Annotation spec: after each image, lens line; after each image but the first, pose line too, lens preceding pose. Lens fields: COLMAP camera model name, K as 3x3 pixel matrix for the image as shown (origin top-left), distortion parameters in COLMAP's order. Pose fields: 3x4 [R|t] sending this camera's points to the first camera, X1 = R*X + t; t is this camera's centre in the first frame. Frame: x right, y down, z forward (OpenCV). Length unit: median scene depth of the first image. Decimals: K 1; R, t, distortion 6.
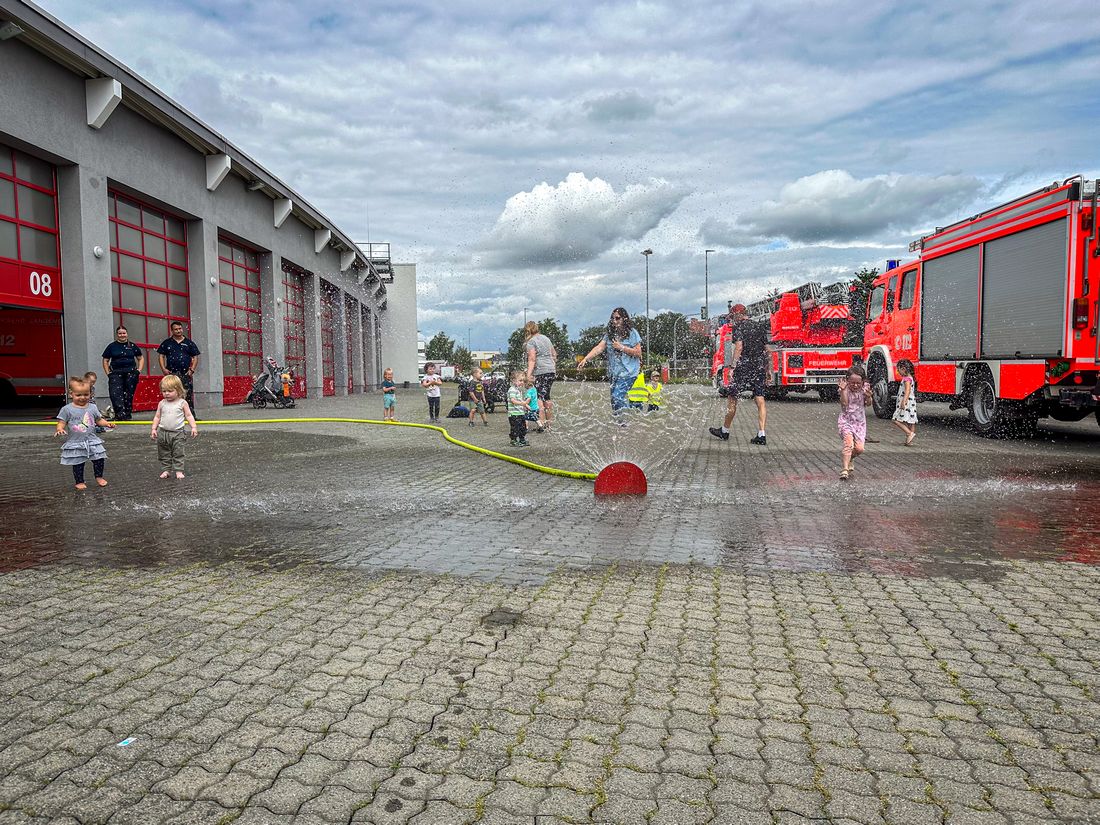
lens RADIAL K [[754.5, 0, 550.0], [0, 754.5, 412.5], [0, 0, 1]] dist [-0.030039, 0.005954]
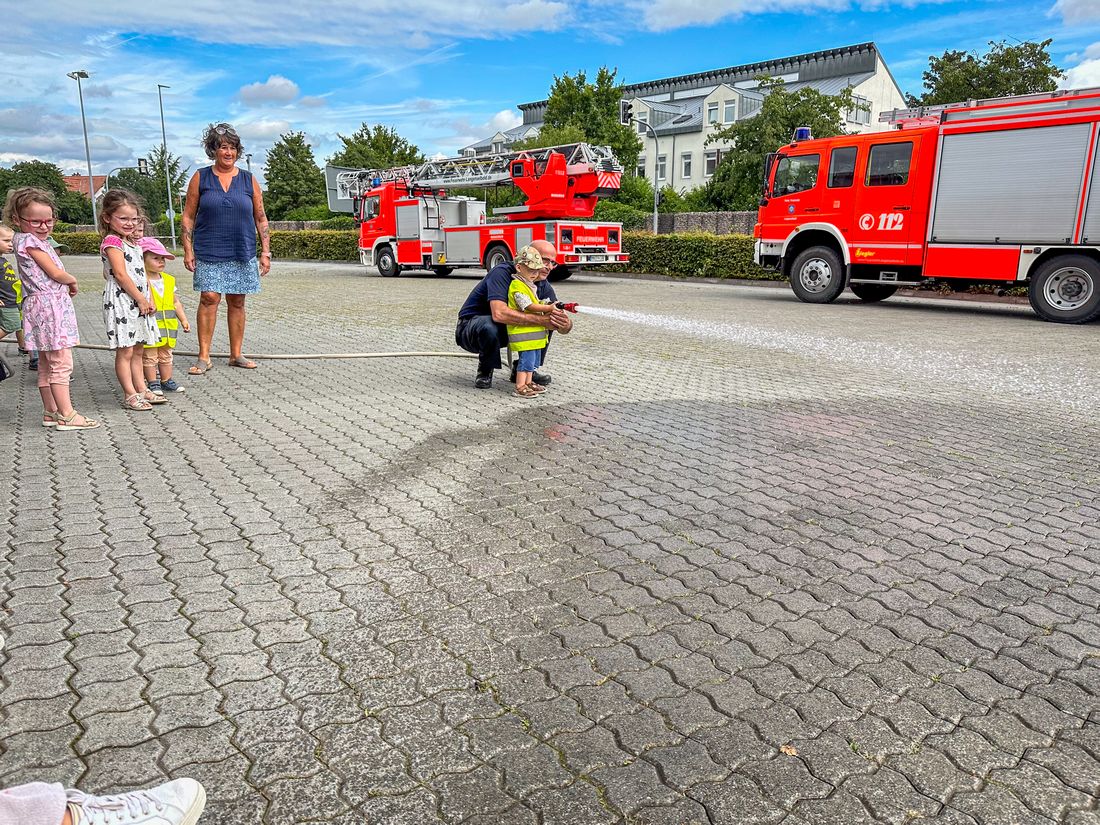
lens RADIAL K [[754.5, 0, 550.0], [0, 754.5, 412.5], [0, 0, 1]] dist [-0.030039, 0.005954]
pose [[0.654764, -0.154151, 0.739947, -0.354583], [0.028930, 0.983376, 0.179264, -0.024998], [-0.755279, -0.095969, 0.648339, 0.437771]]
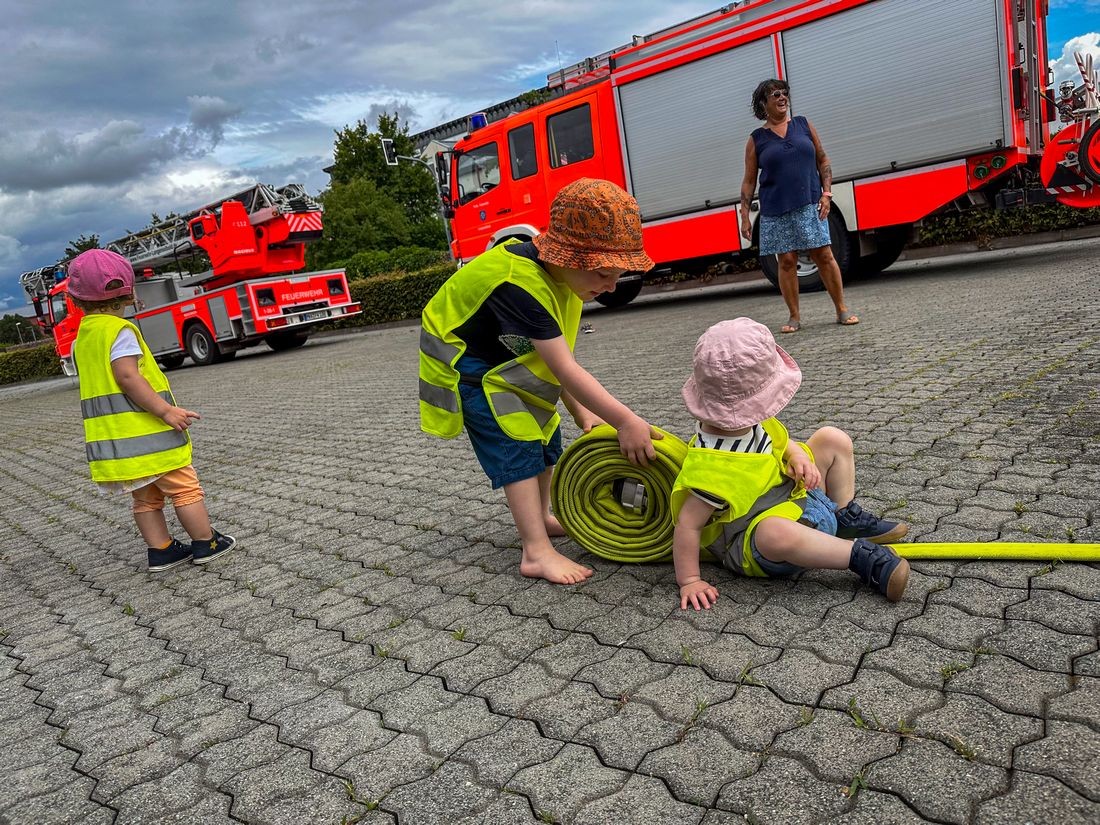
lens RADIAL K [[743.3, 0, 550.0], [0, 743.3, 412.5], [0, 0, 1]] dist [-0.066100, 0.003195]
pose [[0.507832, -0.236003, 0.828498, -0.133809], [0.212714, 0.966314, 0.144877, -0.006989], [-0.834781, 0.102660, 0.540927, 0.417791]]
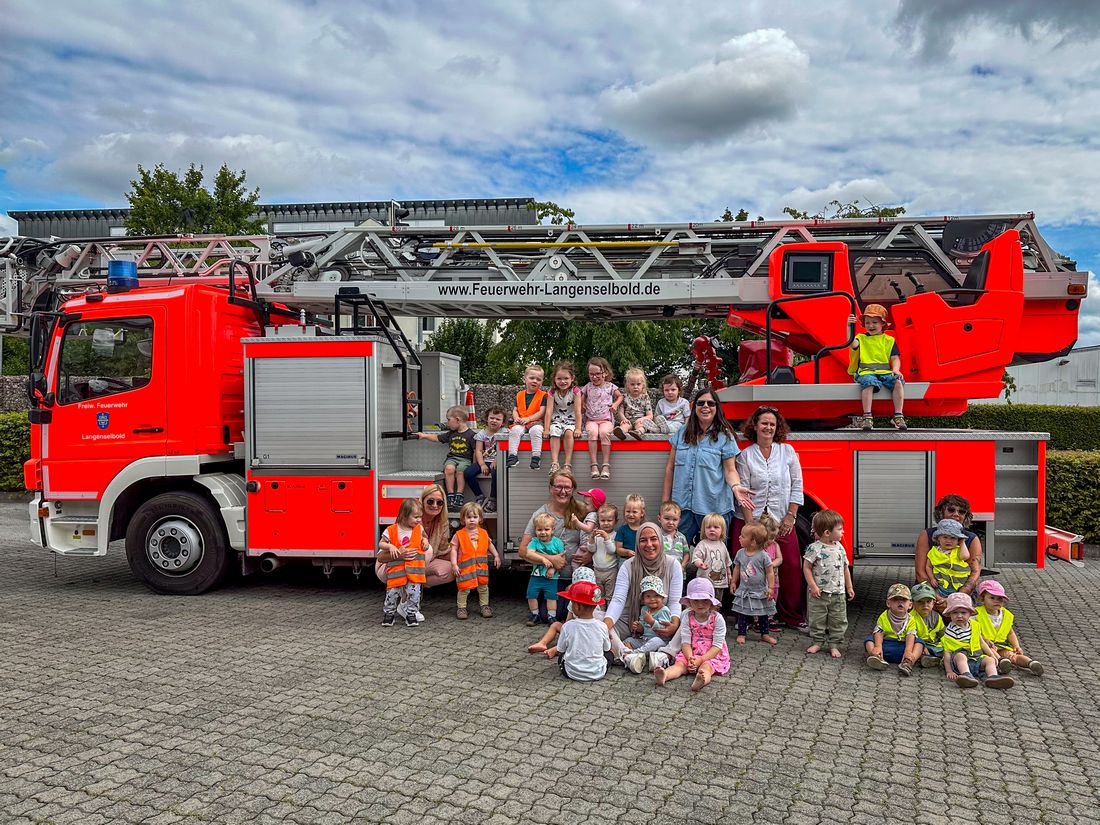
lens RADIAL K [[754.5, 0, 550.0], [0, 754.5, 412.5], [0, 0, 1]] dist [-0.030039, 0.005954]
pose [[0.039909, -0.004613, 0.999193, 0.017028], [0.038975, 0.999236, 0.003056, -0.097806], [-0.998443, 0.038822, 0.040058, 1.153344]]
